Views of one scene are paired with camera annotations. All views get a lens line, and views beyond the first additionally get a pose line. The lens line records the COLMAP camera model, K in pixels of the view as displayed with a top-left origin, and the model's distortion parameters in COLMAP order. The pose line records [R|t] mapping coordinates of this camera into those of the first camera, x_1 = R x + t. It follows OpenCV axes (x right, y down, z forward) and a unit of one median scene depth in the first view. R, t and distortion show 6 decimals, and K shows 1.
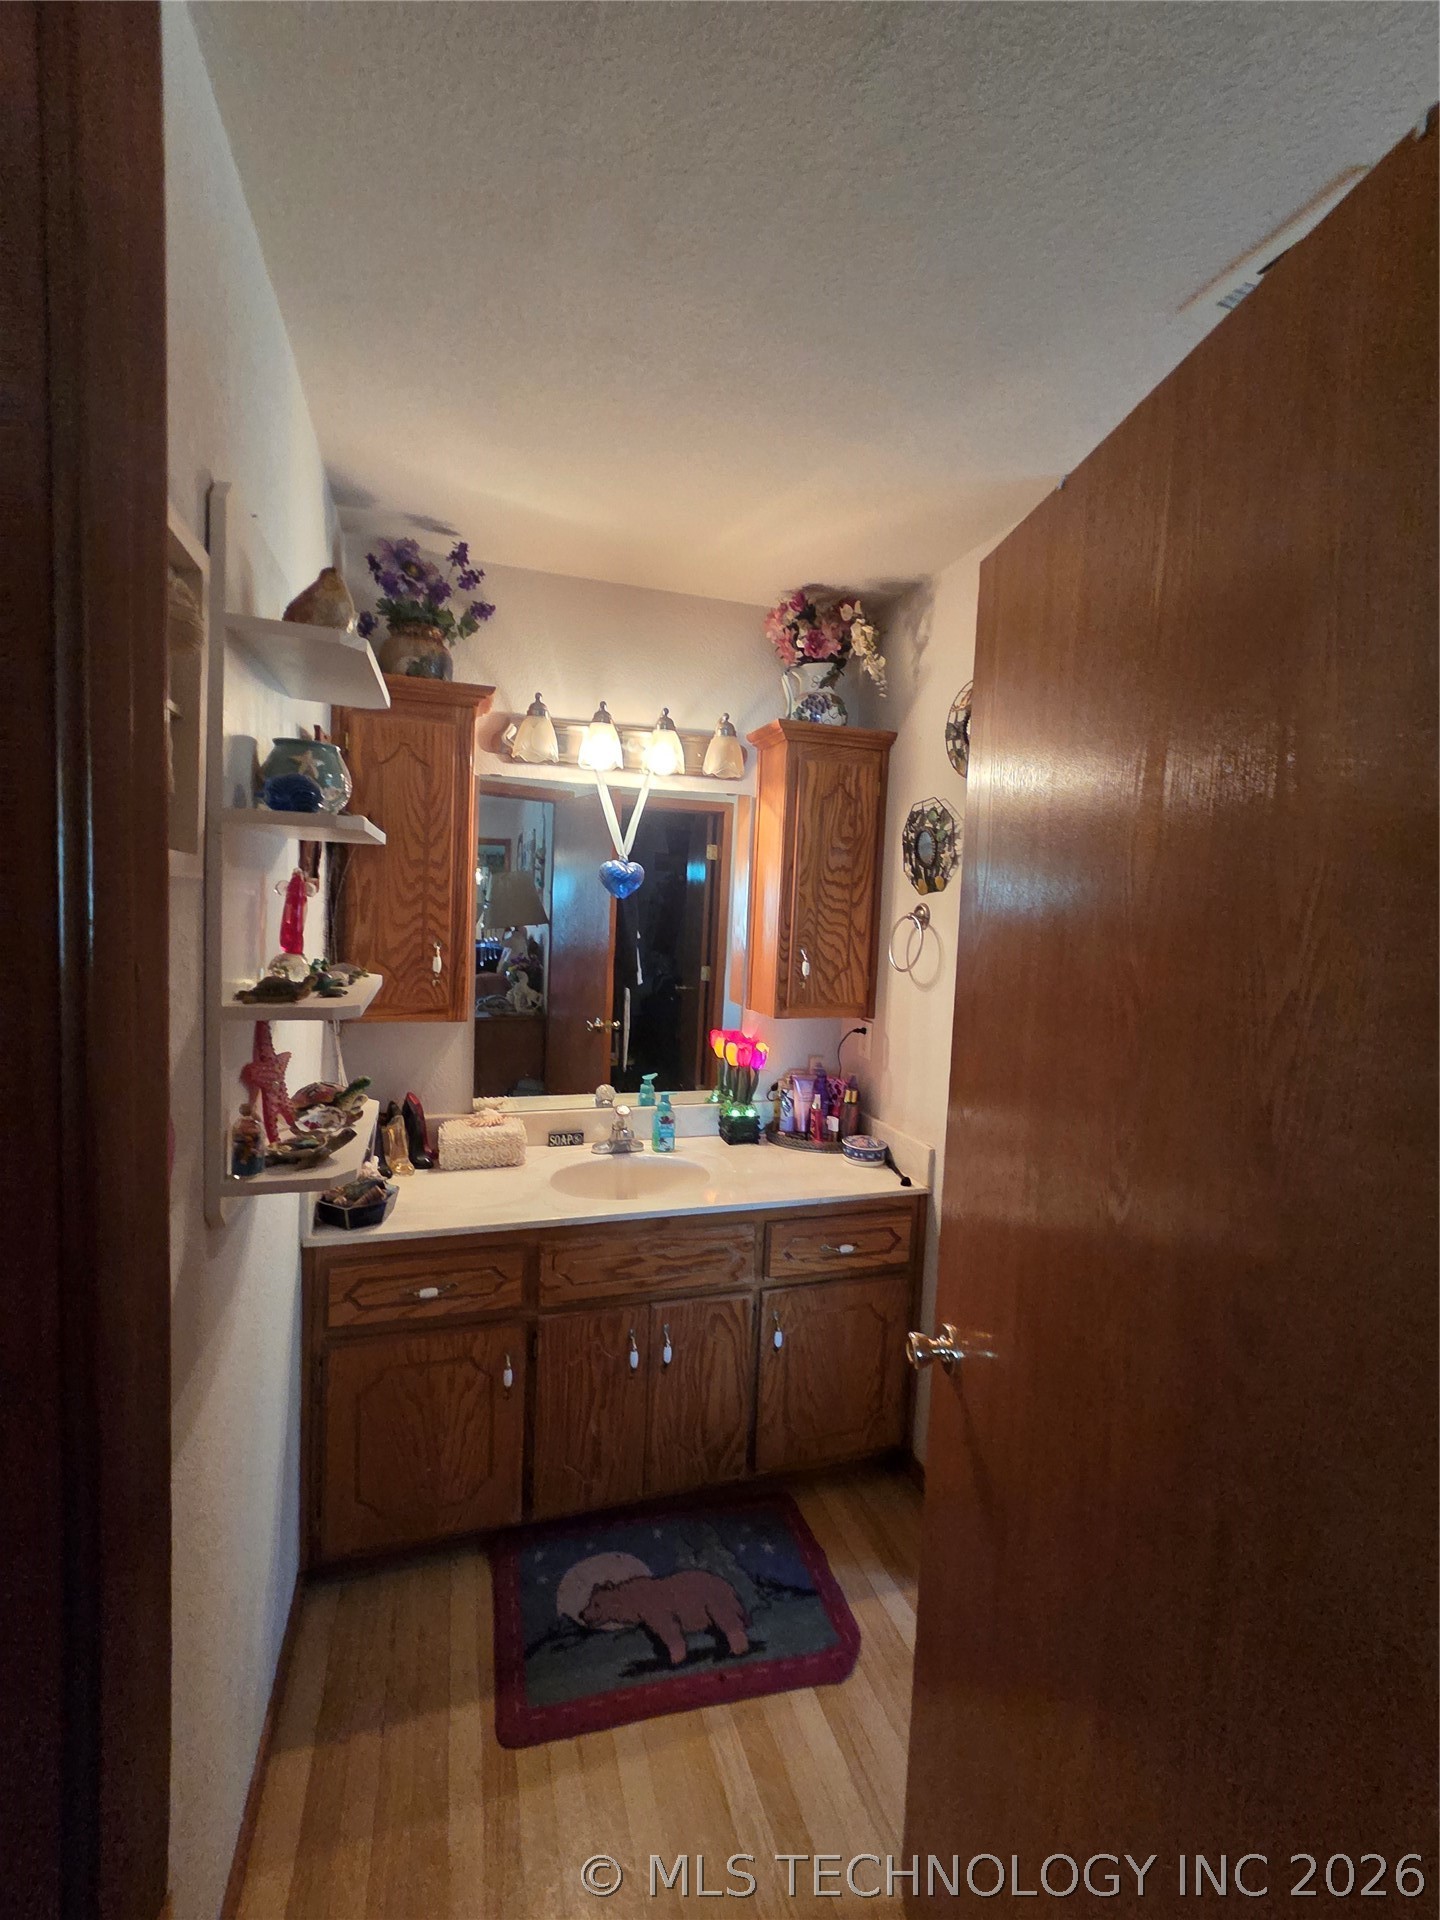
lens RADIAL K [[794.7, 0, 717.1], [0, 794.7, 958.6], [0, 0, 1]] dist [0.001967, -0.000106]
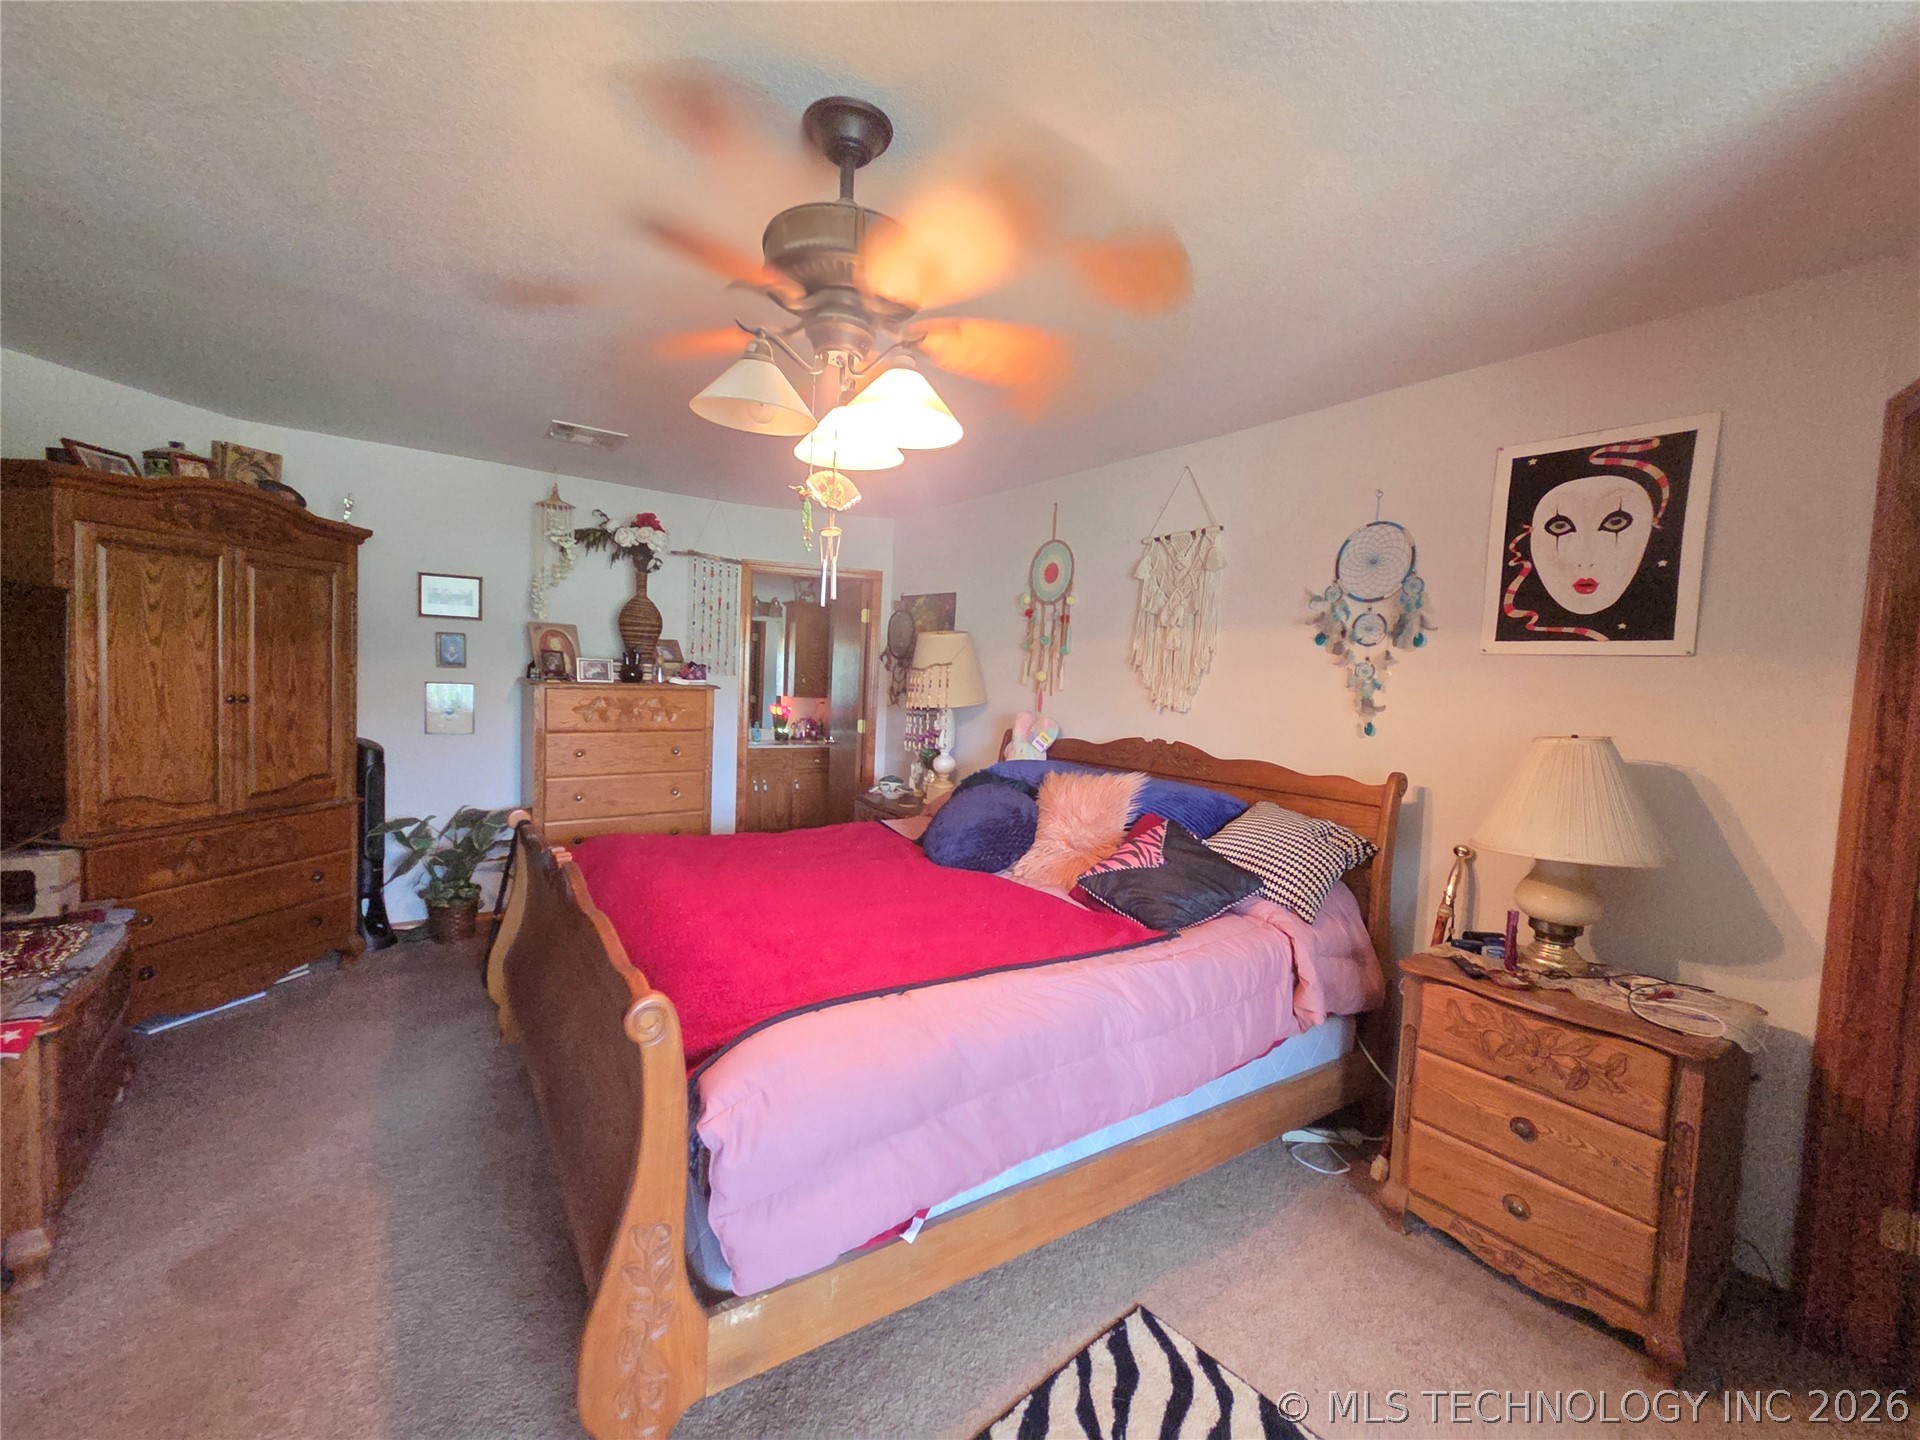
lens RADIAL K [[794.7, 0, 959.5], [0, 794.7, 719.0], [0, 0, 1]] dist [0.001967, -0.000106]
pose [[0.954841, -0.012177, 0.296866, -0.214613], [0.011678, 0.999926, 0.003456, 0.148615], [-0.296887, 0.000167, 0.954913, -1.985933]]
